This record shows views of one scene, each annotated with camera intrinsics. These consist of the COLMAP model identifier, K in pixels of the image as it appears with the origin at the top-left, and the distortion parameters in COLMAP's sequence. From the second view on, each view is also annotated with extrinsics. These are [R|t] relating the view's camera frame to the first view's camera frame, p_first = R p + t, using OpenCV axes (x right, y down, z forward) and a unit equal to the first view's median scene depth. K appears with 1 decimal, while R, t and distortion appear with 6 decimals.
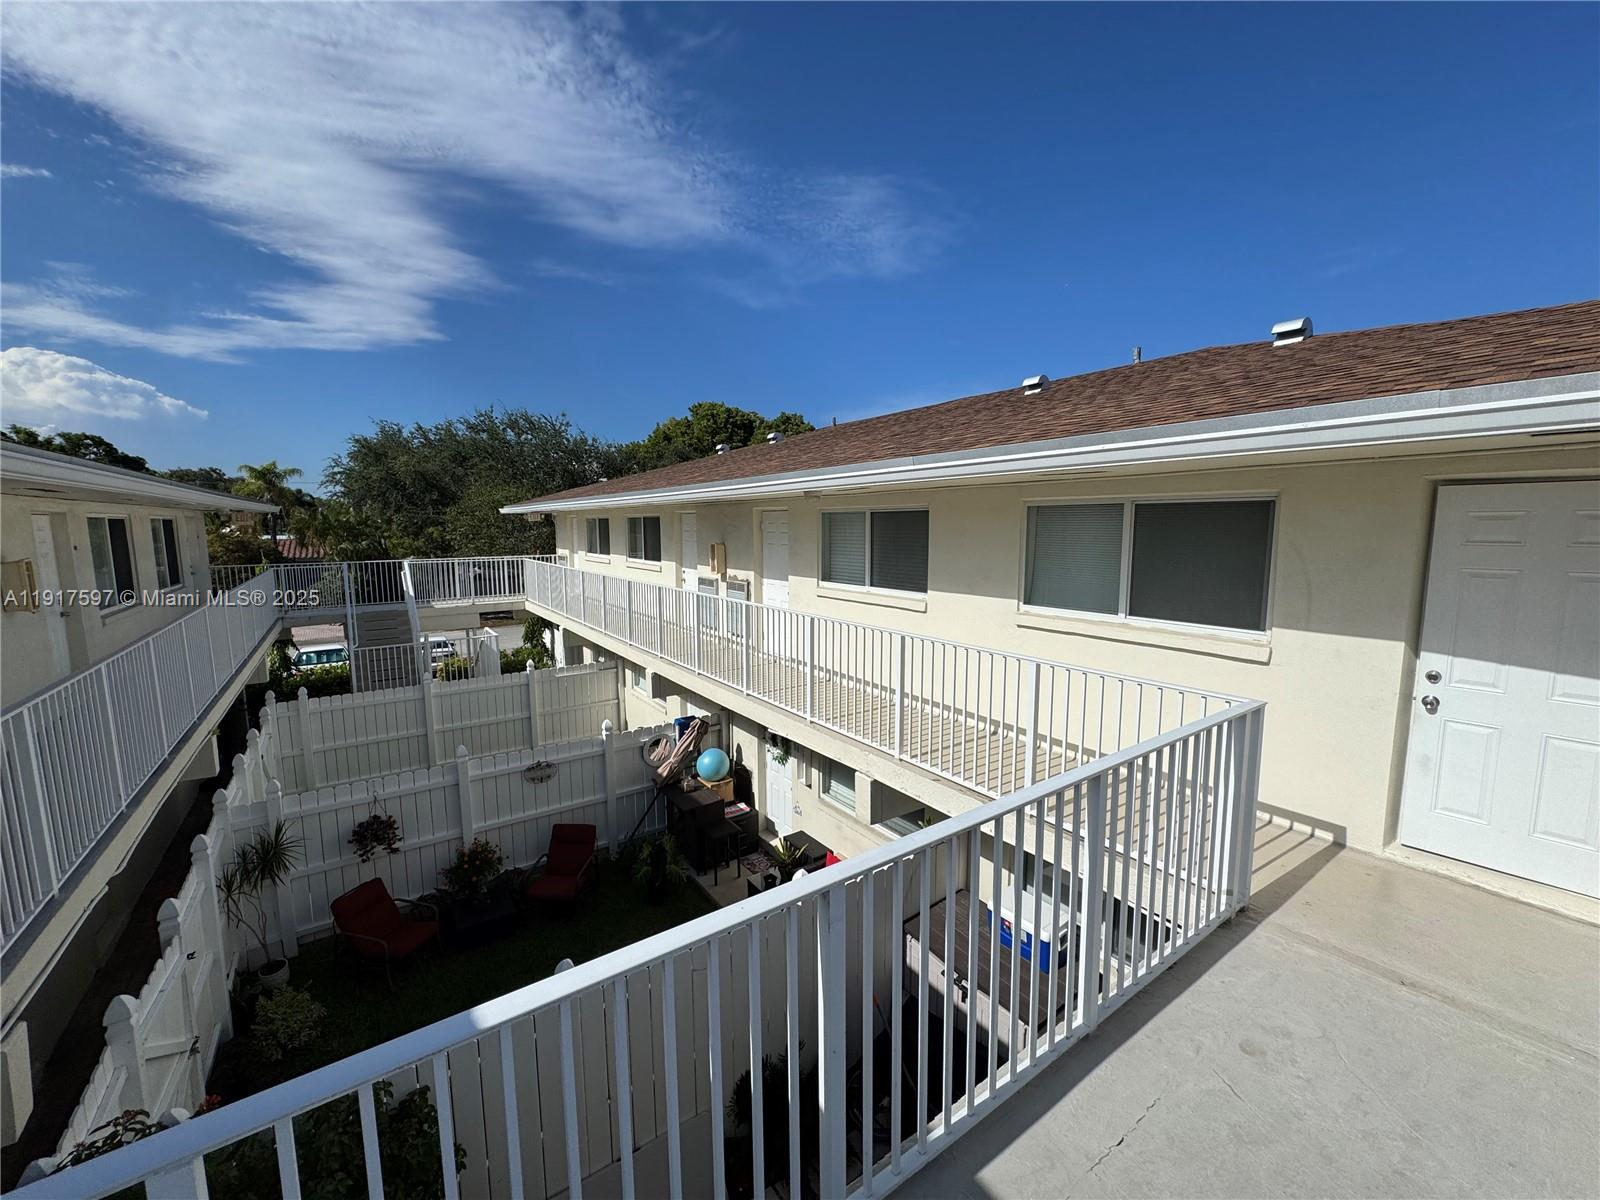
lens RADIAL K [[648.3, 0, 800.0], [0, 648.3, 600.0], [0, 0, 1]] dist [-0.003259, -0.000778]
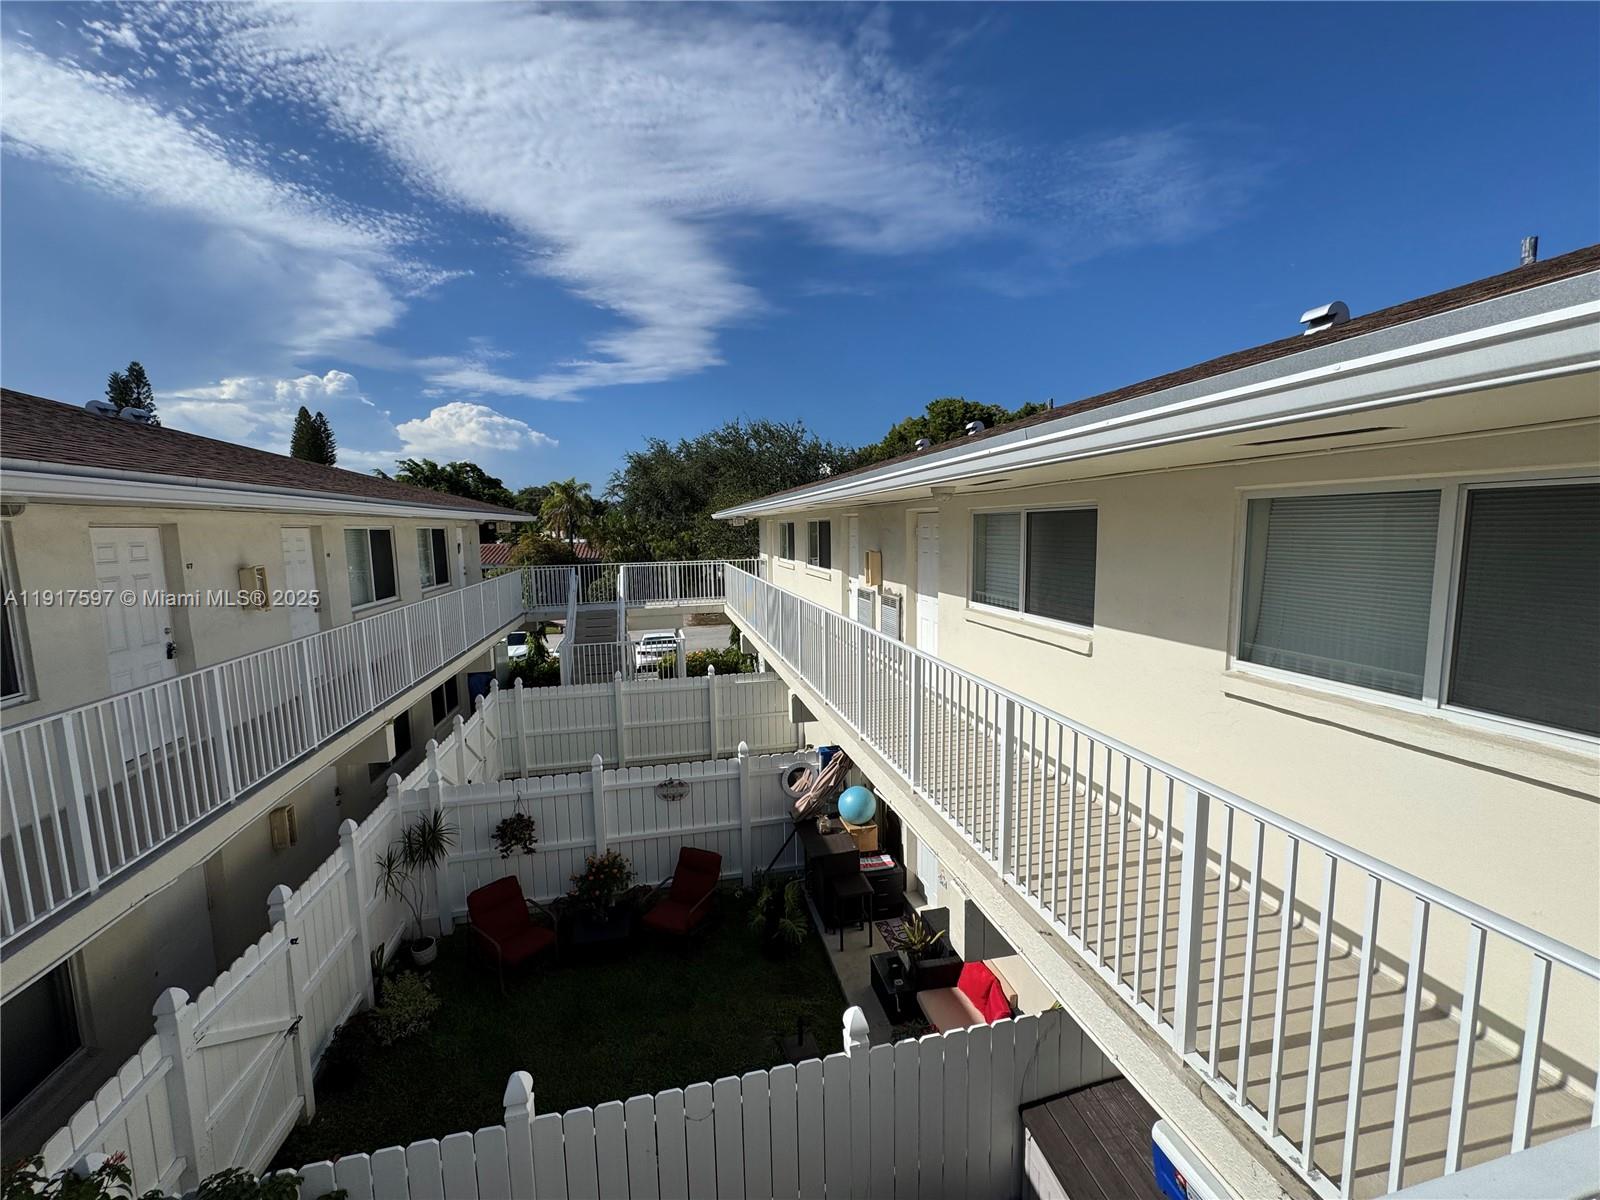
lens RADIAL K [[644.5, 0, 800.0], [0, 644.5, 600.0], [0, 0, 1]] dist [-0.001670, 0.000013]
pose [[0.926849, 0.031139, -0.374142, 0.061128], [-0.031460, 0.999491, 0.005251, -0.013116], [0.374115, 0.006903, 0.927357, 0.091372]]
